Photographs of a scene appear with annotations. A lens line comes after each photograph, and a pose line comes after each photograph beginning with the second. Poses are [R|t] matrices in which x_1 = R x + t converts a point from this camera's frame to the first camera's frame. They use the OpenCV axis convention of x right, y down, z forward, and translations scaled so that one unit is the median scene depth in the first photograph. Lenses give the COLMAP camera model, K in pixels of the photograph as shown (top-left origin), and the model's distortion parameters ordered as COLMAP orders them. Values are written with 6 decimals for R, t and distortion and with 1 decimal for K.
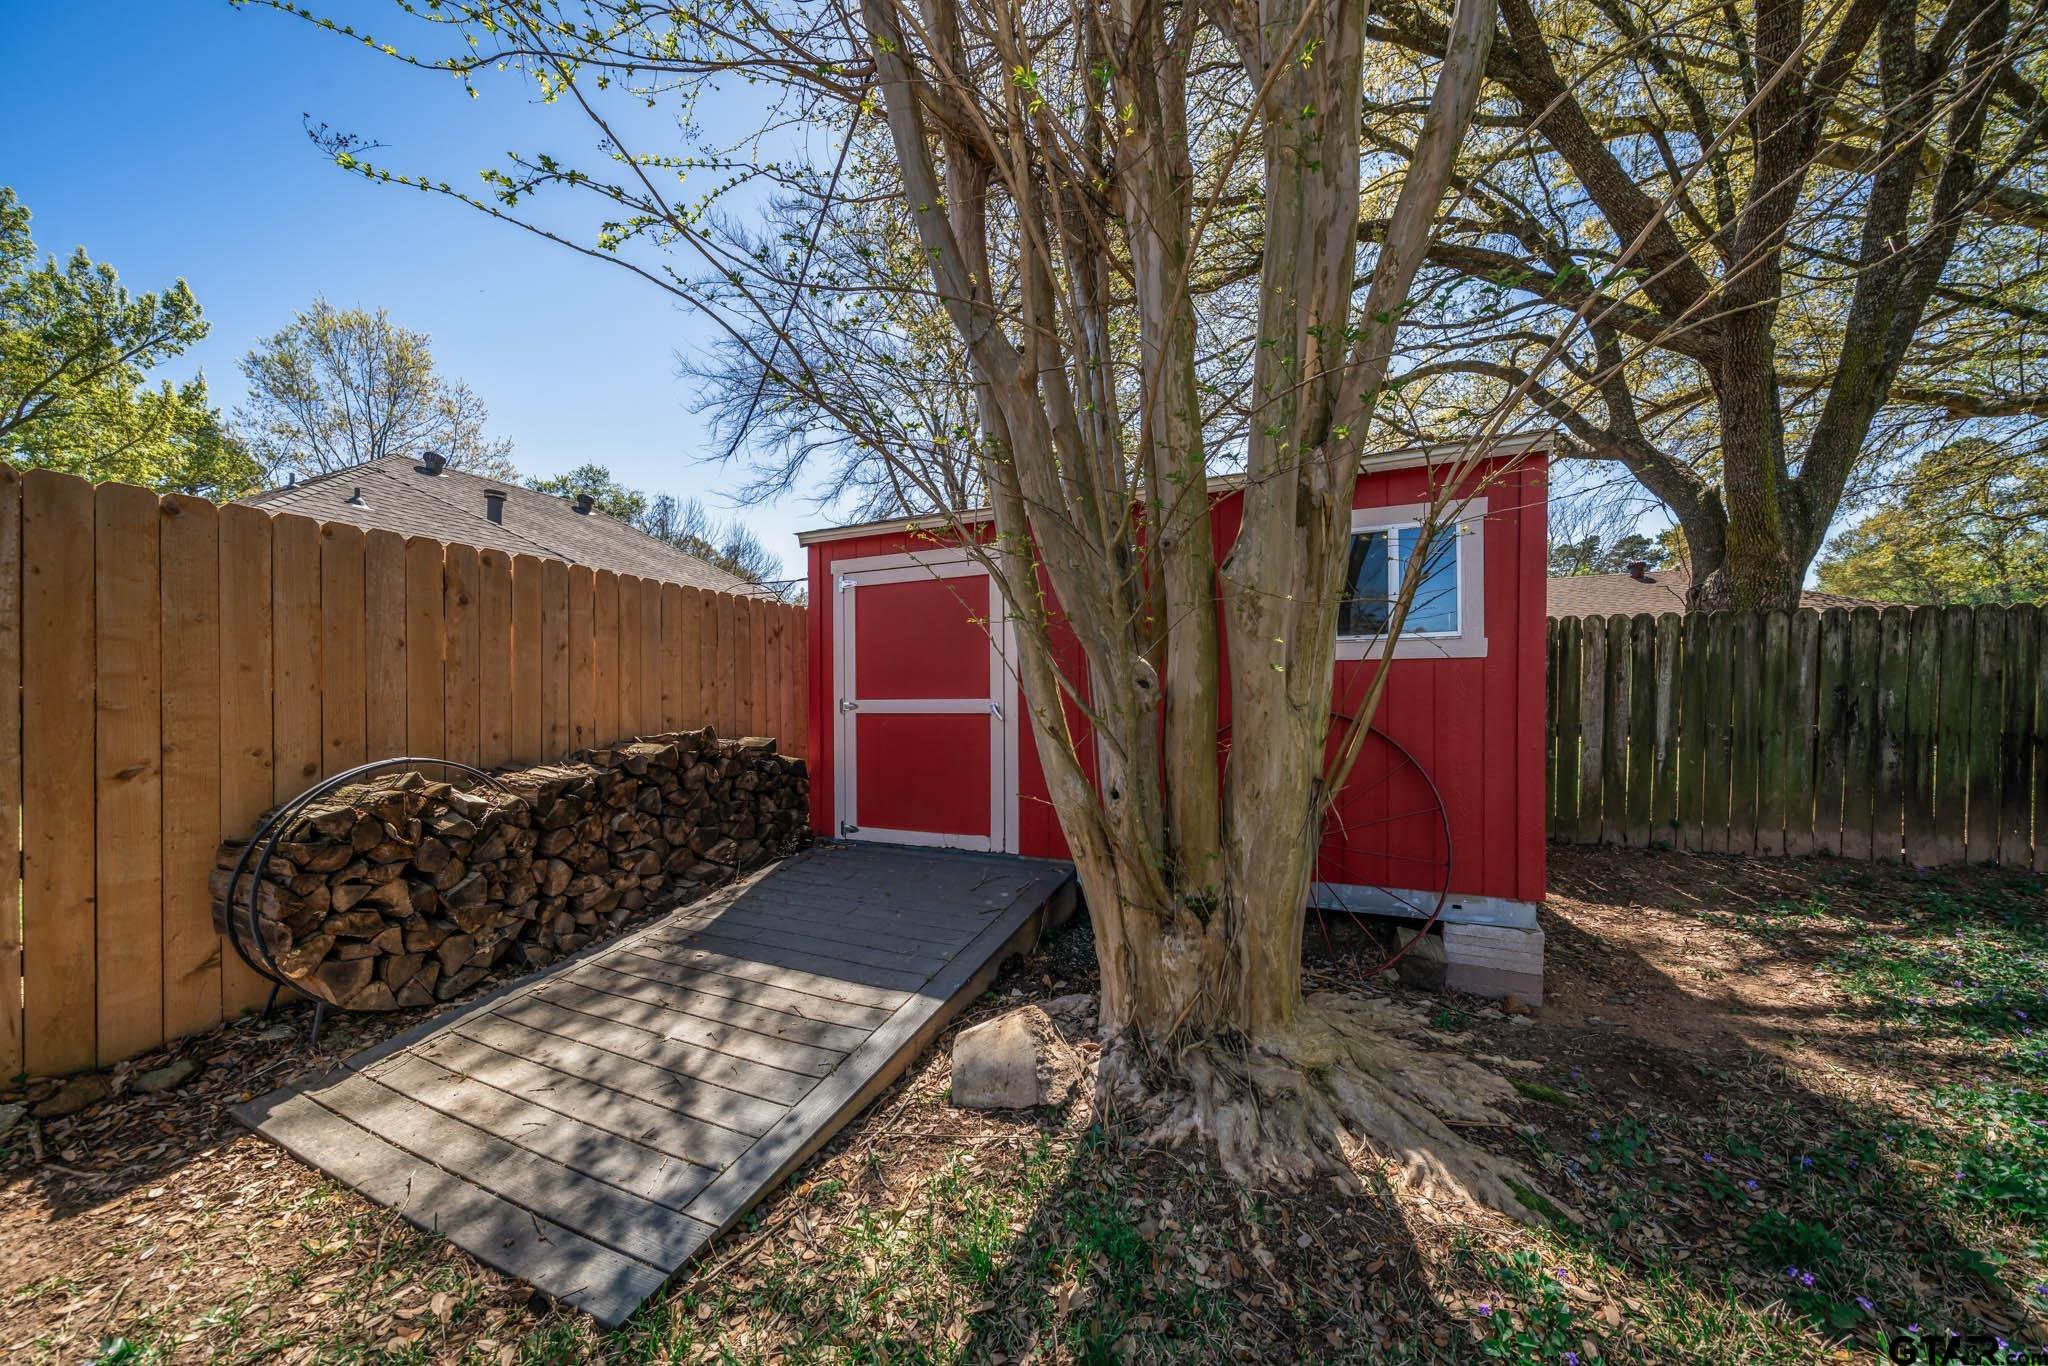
lens RADIAL K [[724.2, 0, 1020.0], [0, 724.2, 694.7], [0, 0, 1]] dist [-0.007241, -0.000173]
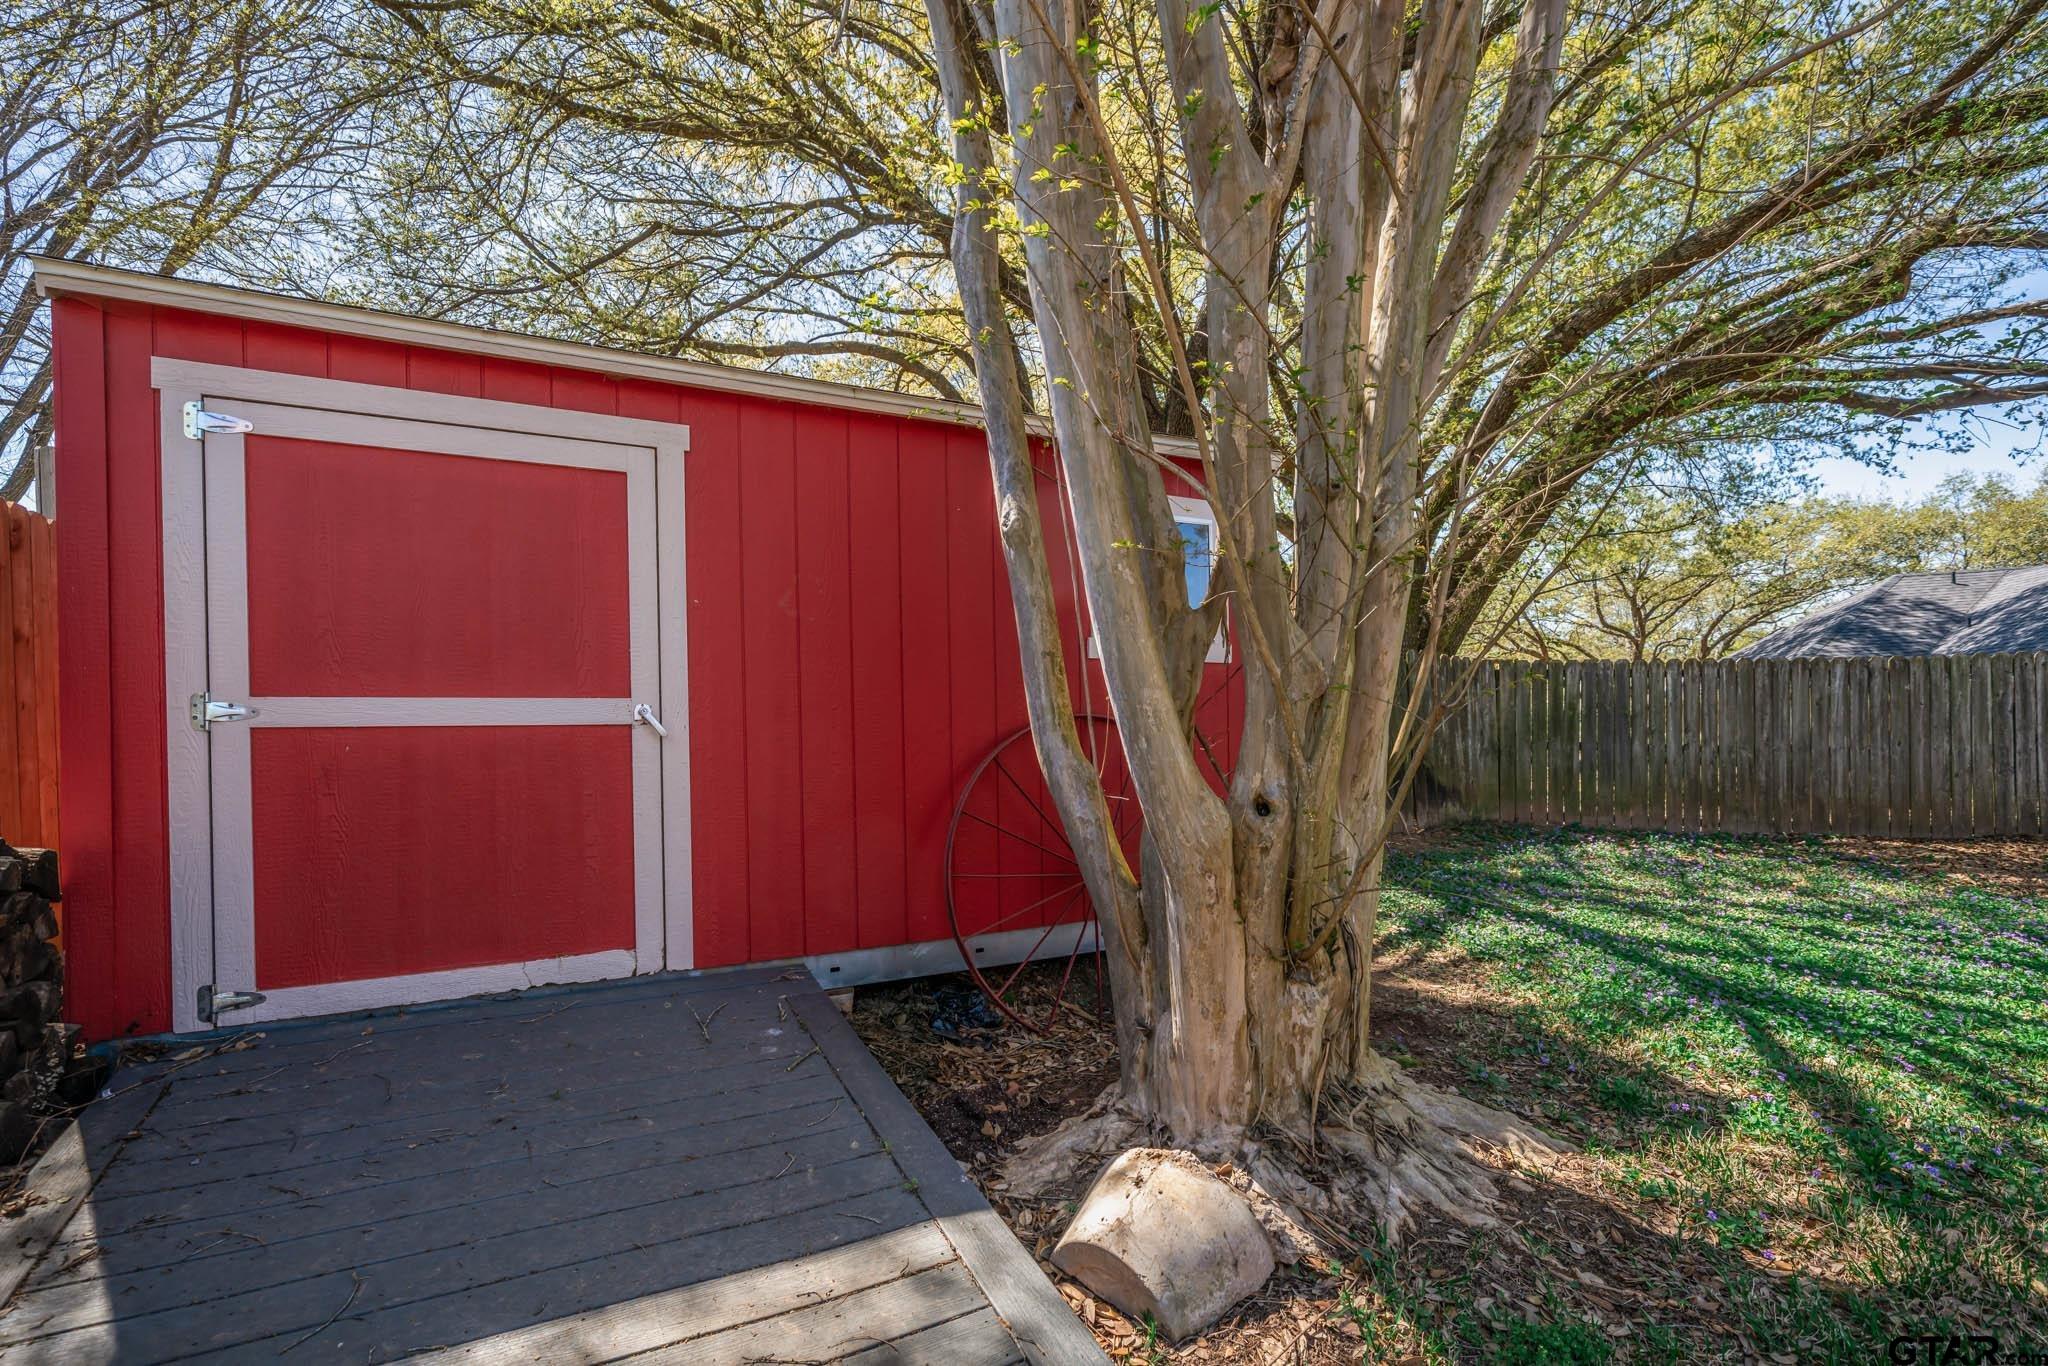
lens RADIAL K [[937.6, 0, 1003.3], [0, 937.6, 729.6], [0, 0, 1]] dist [-0.000936, -0.000005]
pose [[0.623806, -0.001169, 0.781578, -0.550831], [0.005267, 0.999982, -0.002709, 0.042685], [-0.781561, 0.005806, 0.623802, 0.436876]]
